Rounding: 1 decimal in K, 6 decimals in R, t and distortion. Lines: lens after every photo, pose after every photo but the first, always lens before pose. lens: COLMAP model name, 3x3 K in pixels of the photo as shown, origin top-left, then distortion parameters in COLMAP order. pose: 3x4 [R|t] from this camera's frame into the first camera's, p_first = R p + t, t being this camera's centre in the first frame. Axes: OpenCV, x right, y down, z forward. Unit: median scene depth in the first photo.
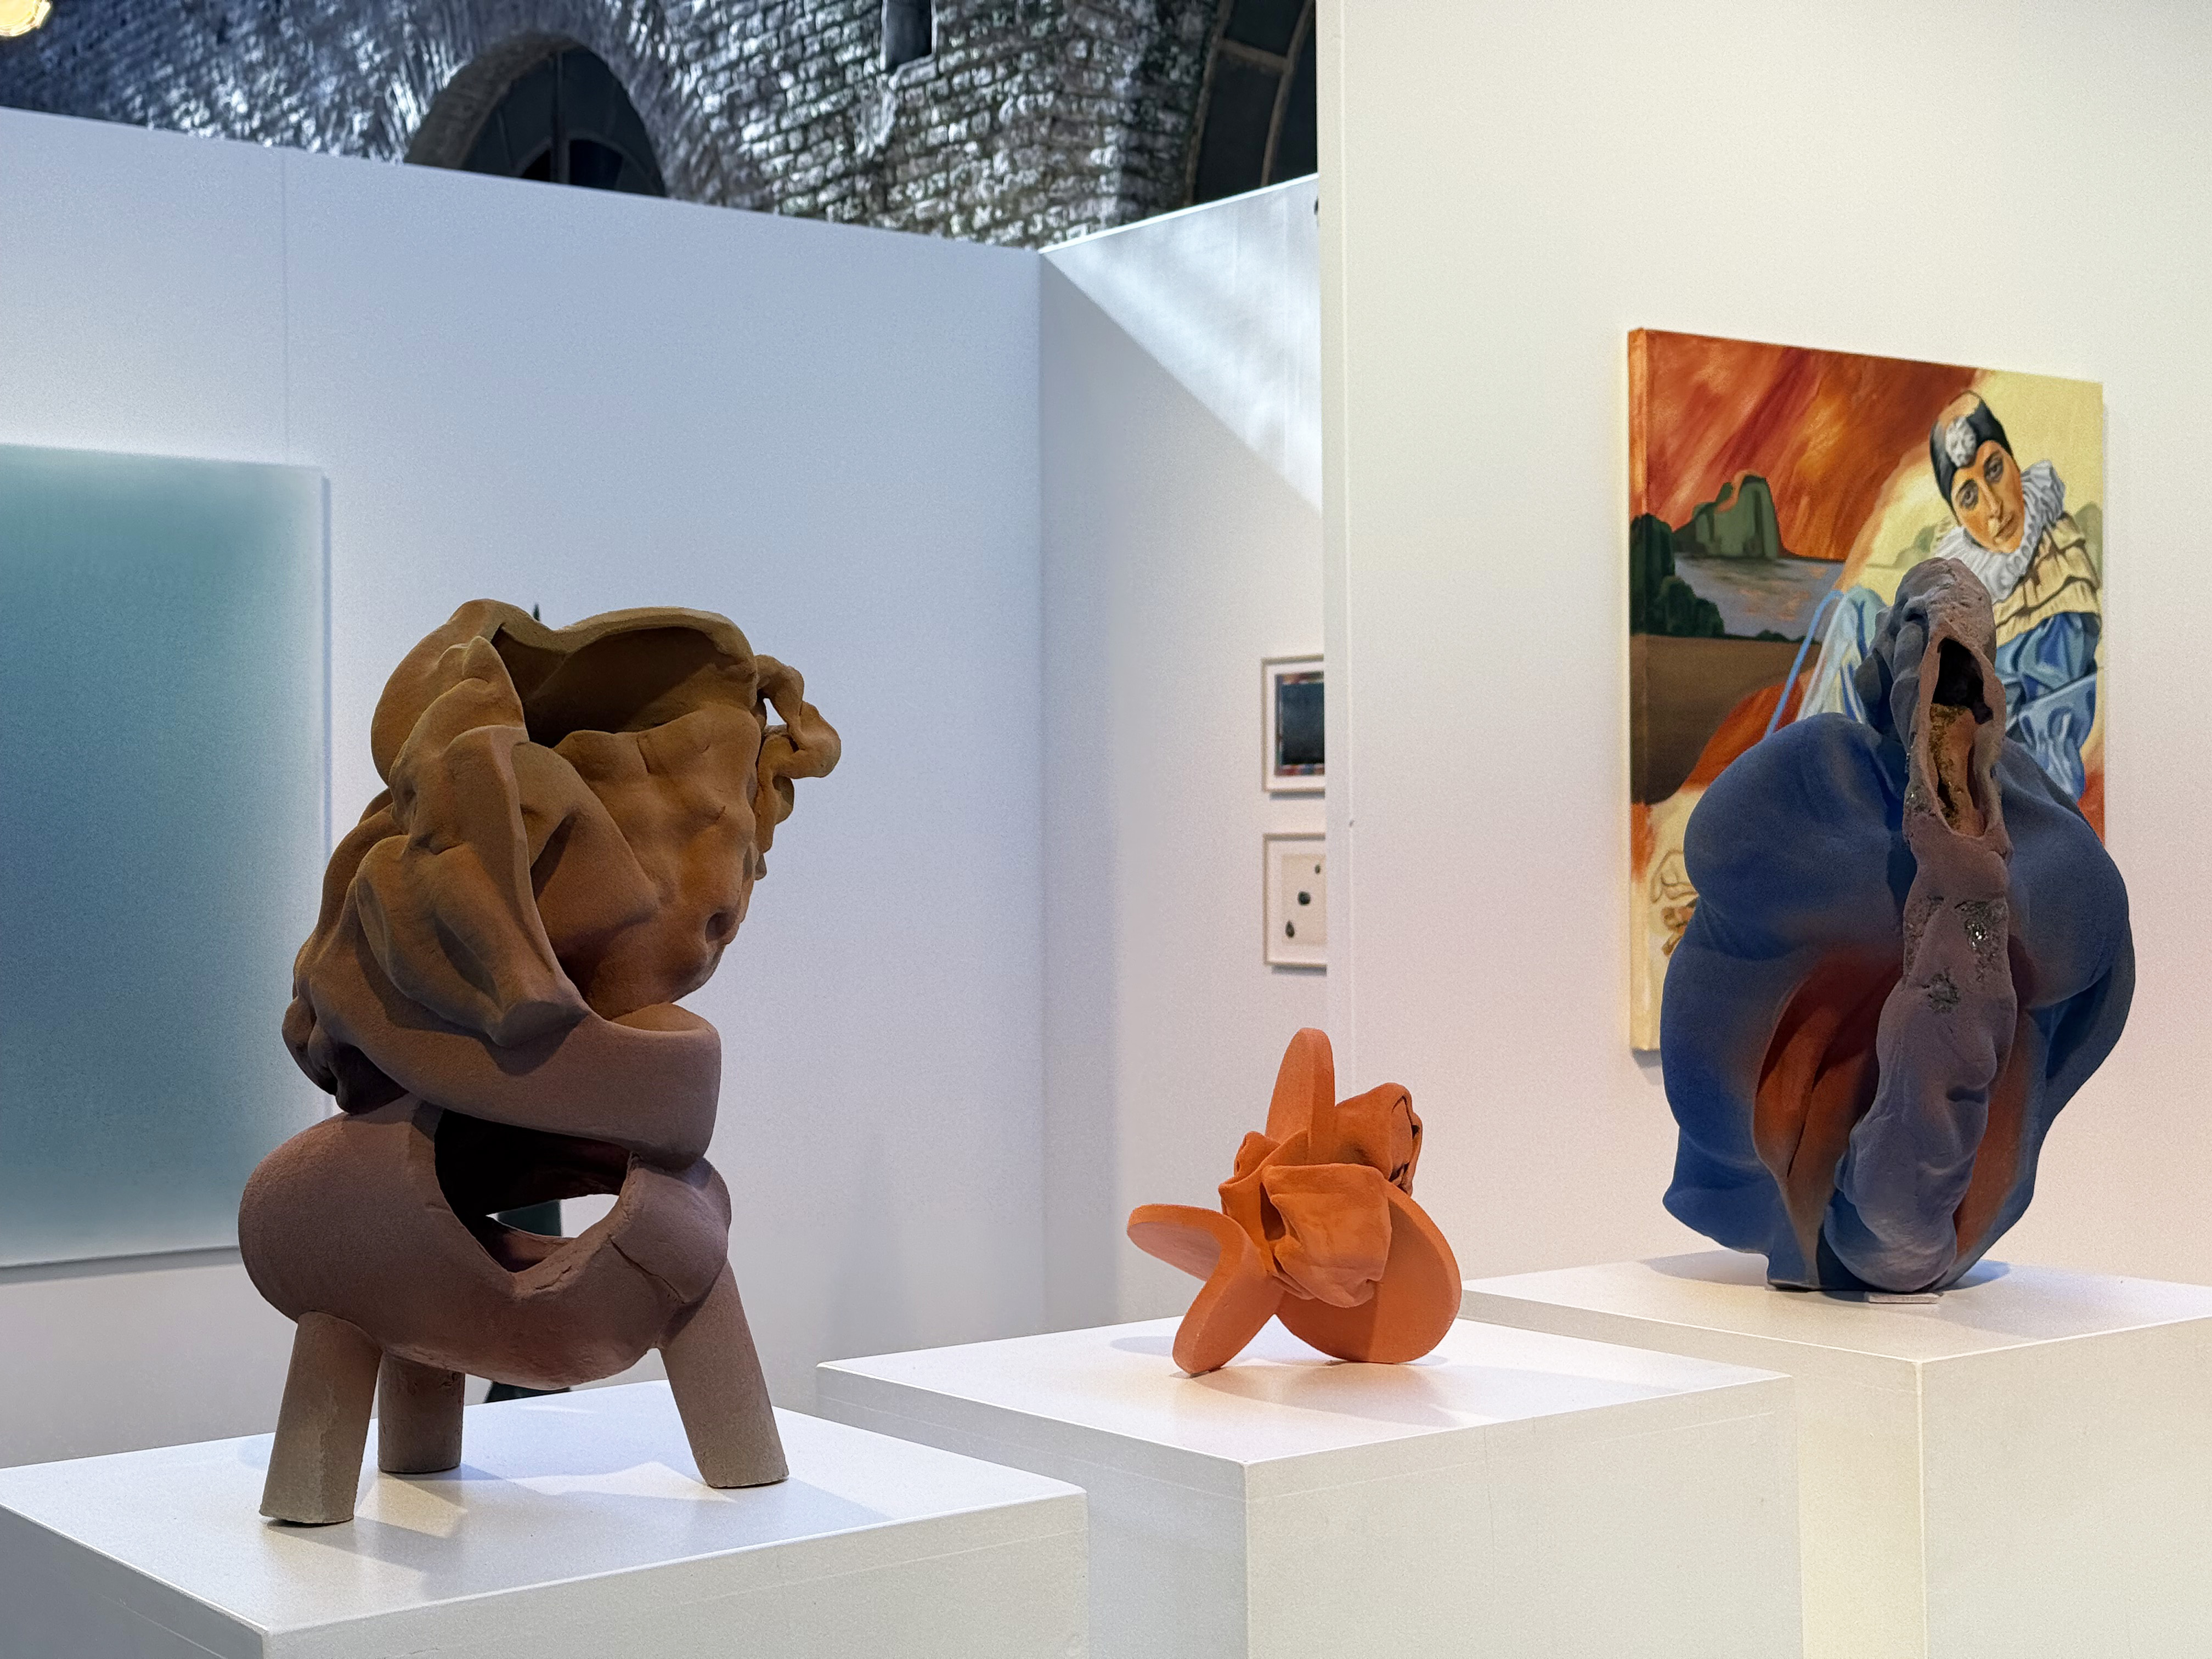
lens RADIAL K [[3126.3, 0, 1119.7], [0, 3126.3, 835.2], [0, 0, 1]] dist [0.032437, 0.004269]
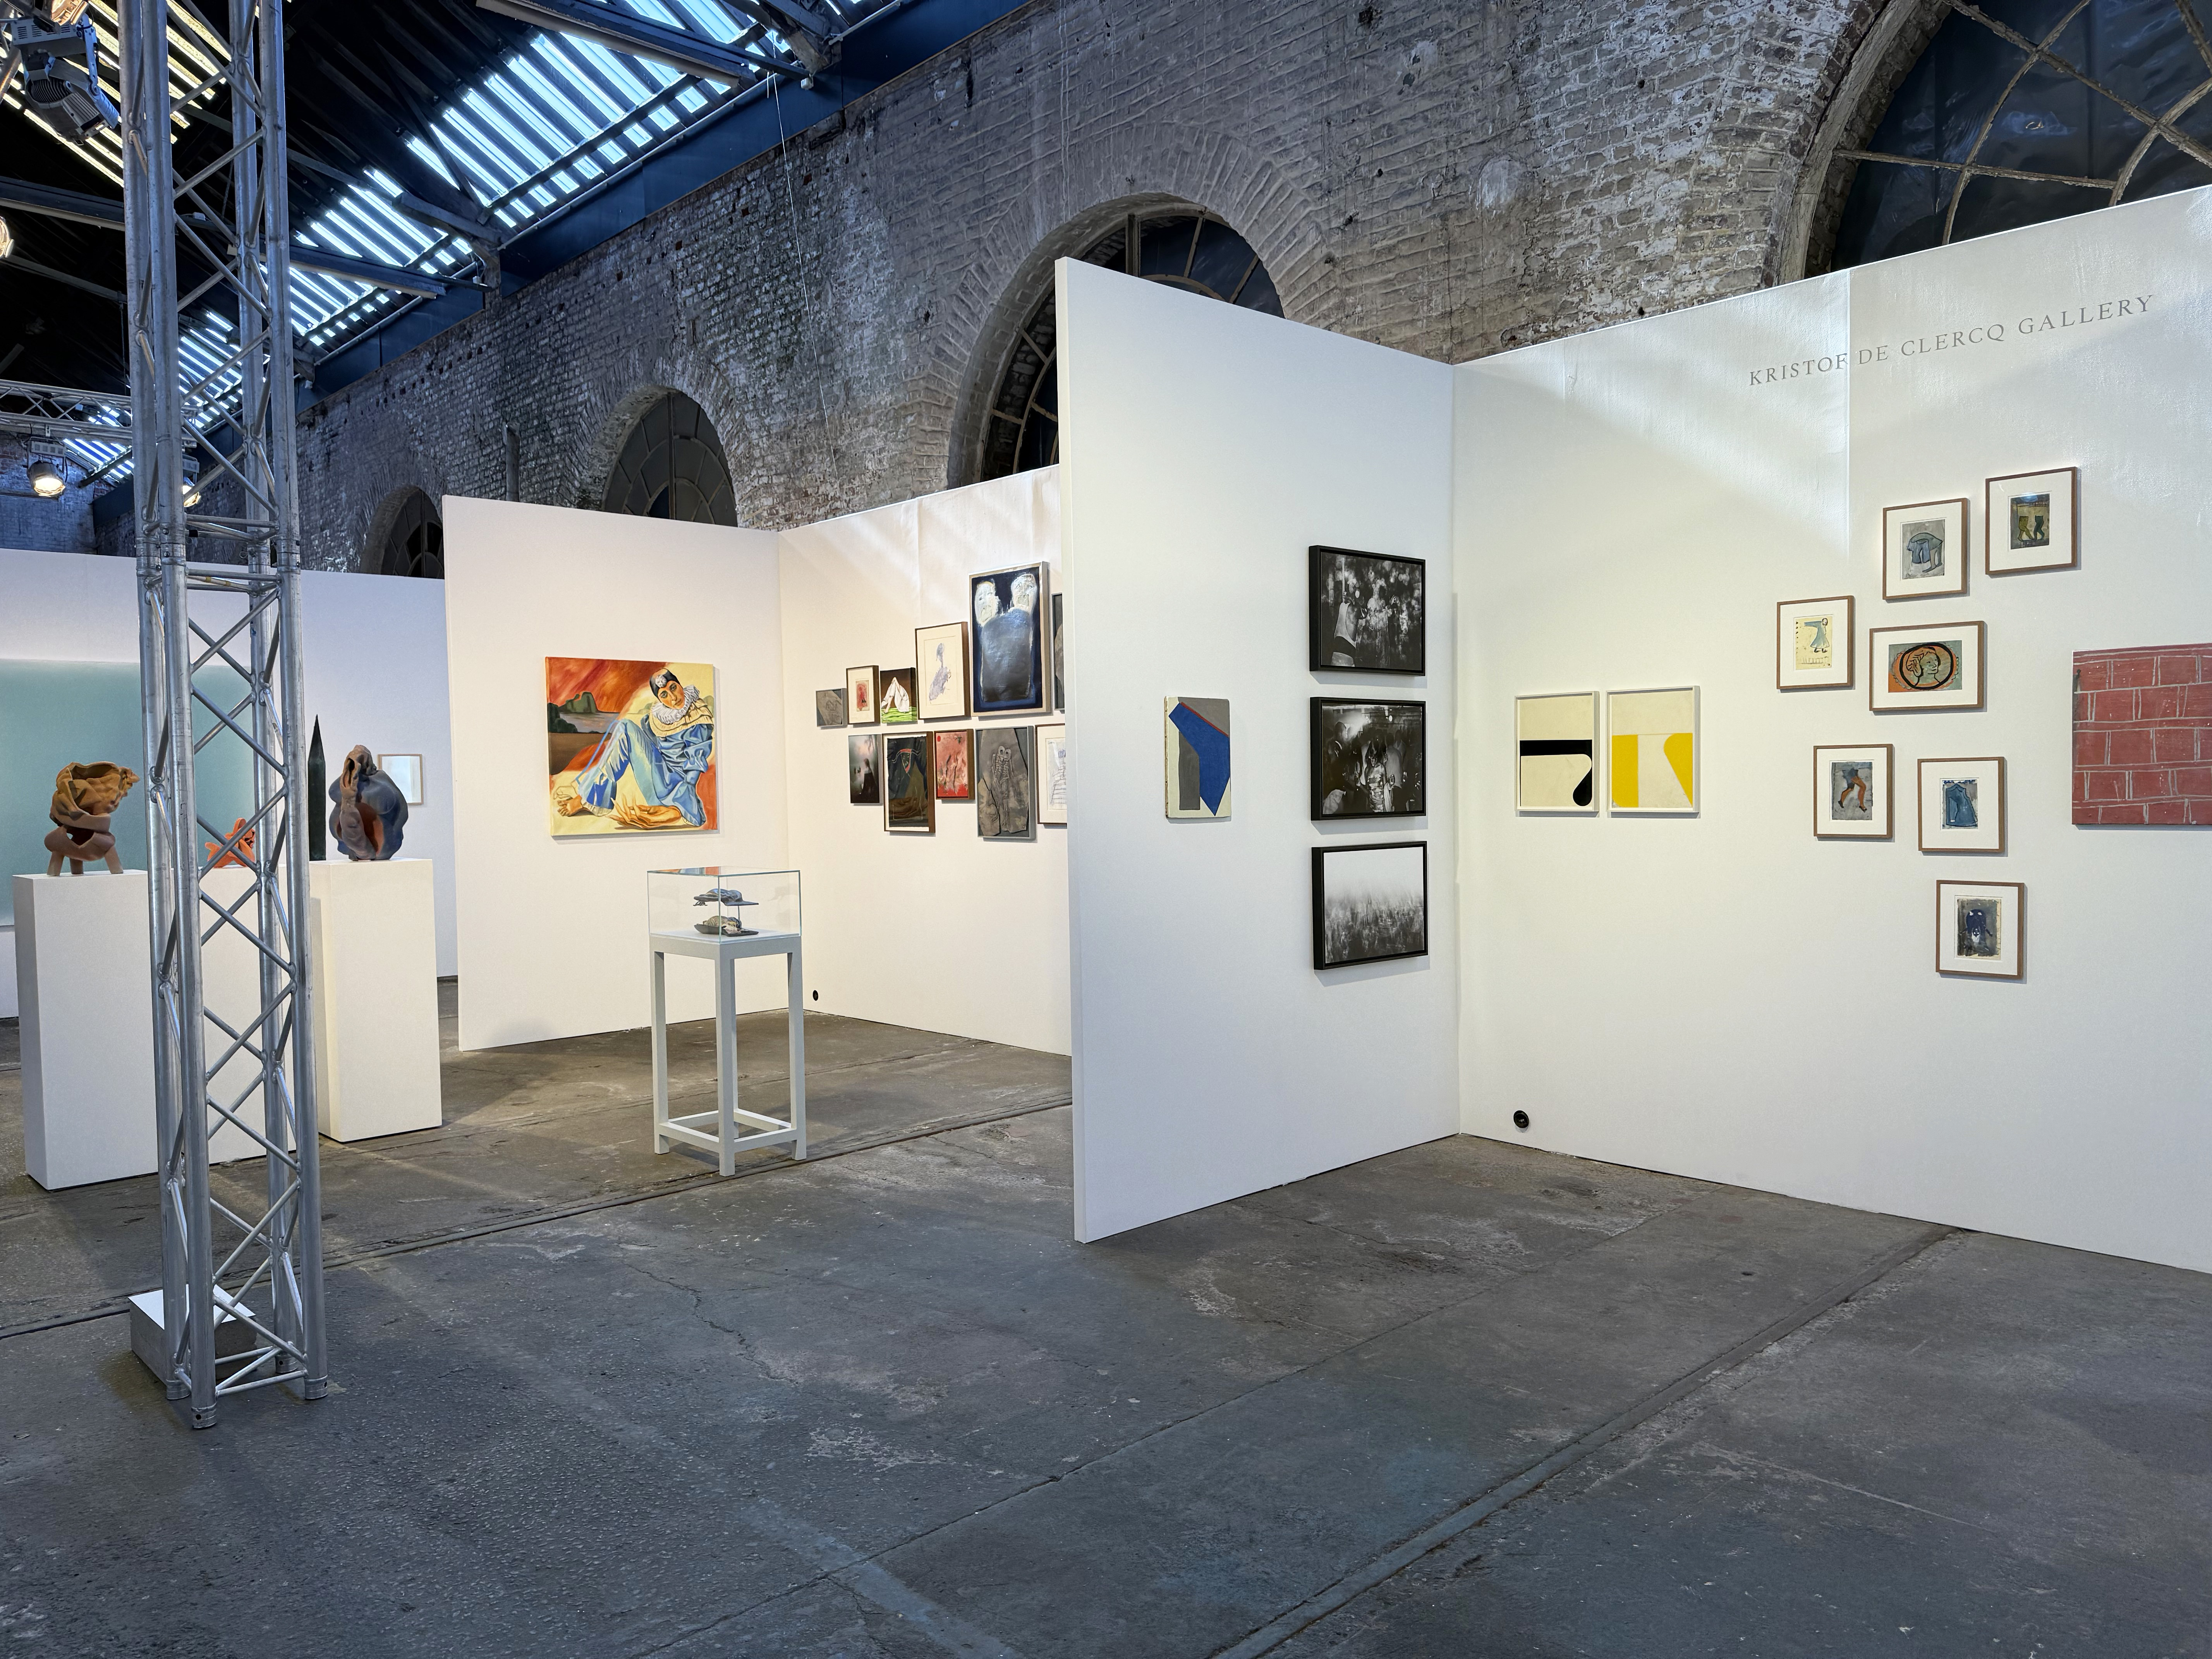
lens RADIAL K [[1529.0, 0, 1112.7], [0, 1529.0, 844.9], [0, 0, 1]] dist [0.072943, -0.146013]
pose [[0.992830, -0.014199, 0.118689, 0.509750], [0.008551, 0.998813, 0.047962, -0.007319], [-0.119229, -0.046603, 0.991772, -0.832522]]
